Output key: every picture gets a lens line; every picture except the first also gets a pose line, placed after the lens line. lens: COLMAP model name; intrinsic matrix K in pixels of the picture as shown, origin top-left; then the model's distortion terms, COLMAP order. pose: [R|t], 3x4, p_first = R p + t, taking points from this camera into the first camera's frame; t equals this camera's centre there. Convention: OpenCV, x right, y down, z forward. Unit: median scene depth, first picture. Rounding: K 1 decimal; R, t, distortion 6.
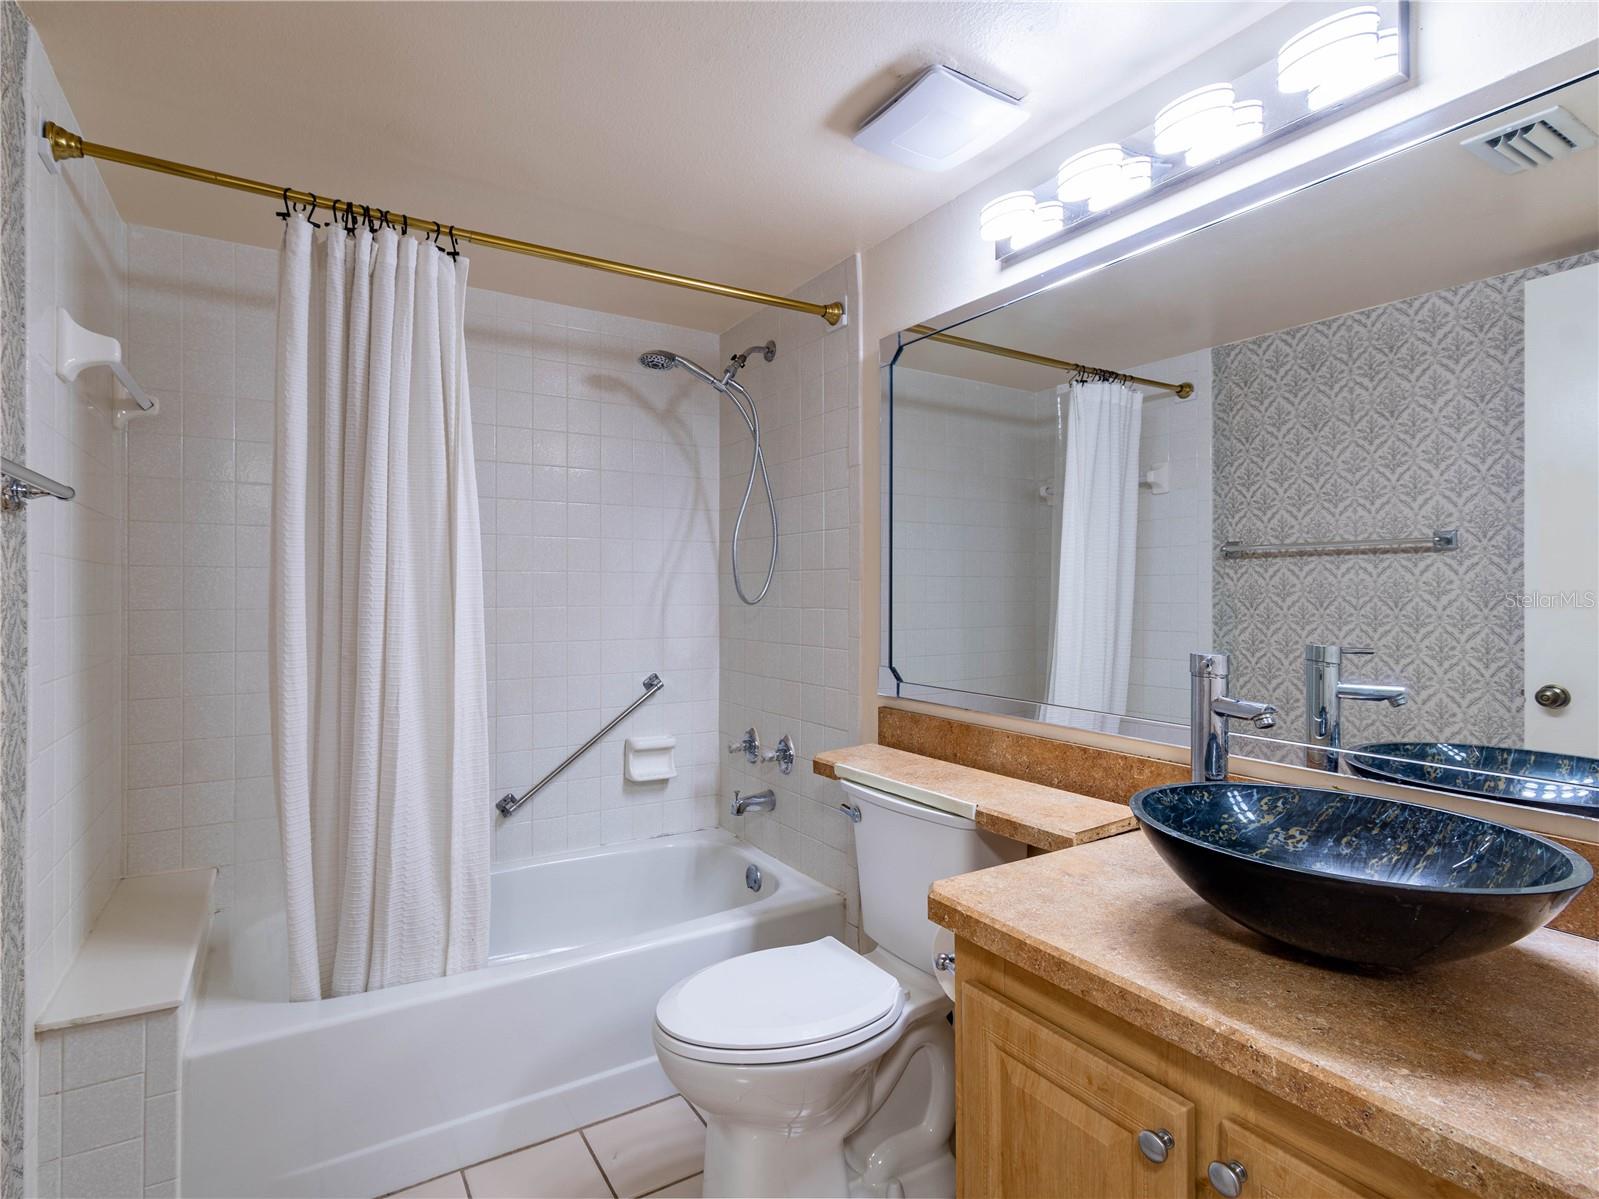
lens RADIAL K [[806.4, 0, 800.4], [0, 806.4, 592.4], [0, 0, 1]] dist [0.001665, 0.000306]
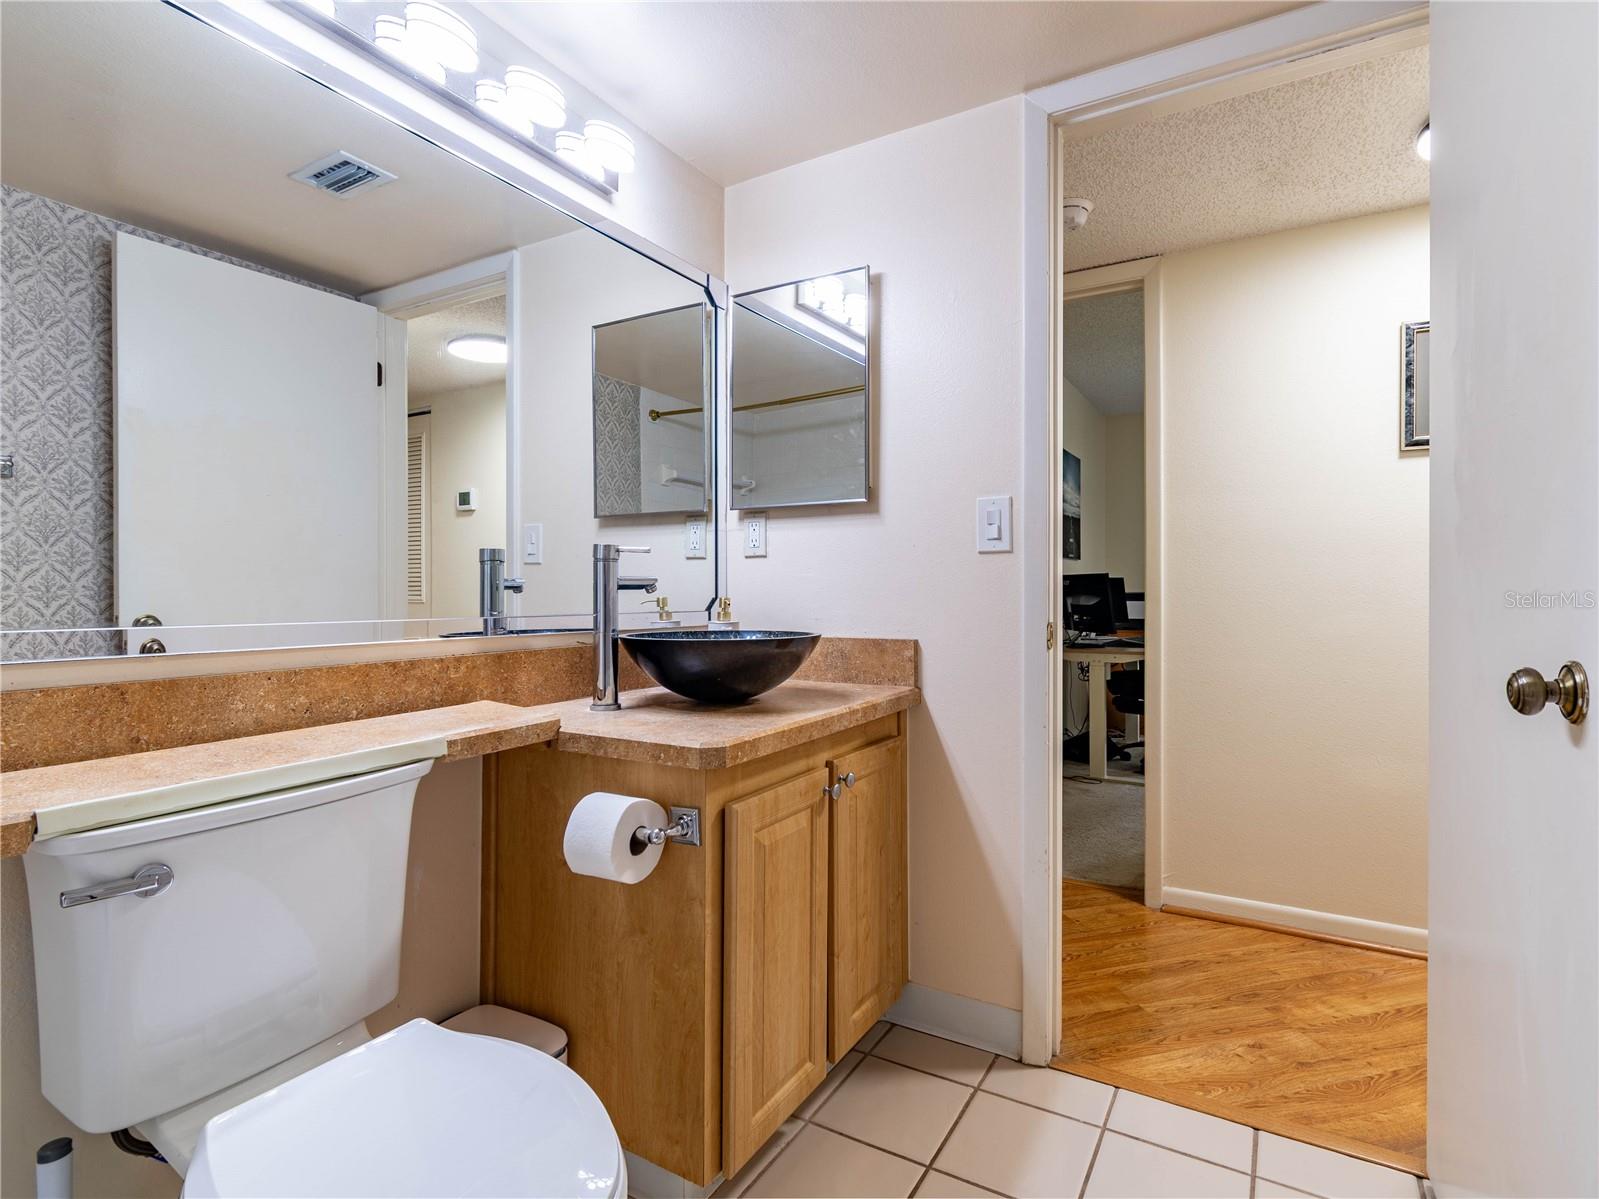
lens RADIAL K [[806.4, 0, 800.4], [0, 806.4, 592.4], [0, 0, 1]] dist [0.001665, 0.000306]
pose [[-0.456113, 0.000140, 0.889922, -0.406785], [-0.003171, 0.999993, -0.001782, 0.076677], [-0.889916, -0.003635, -0.456110, 0.656316]]
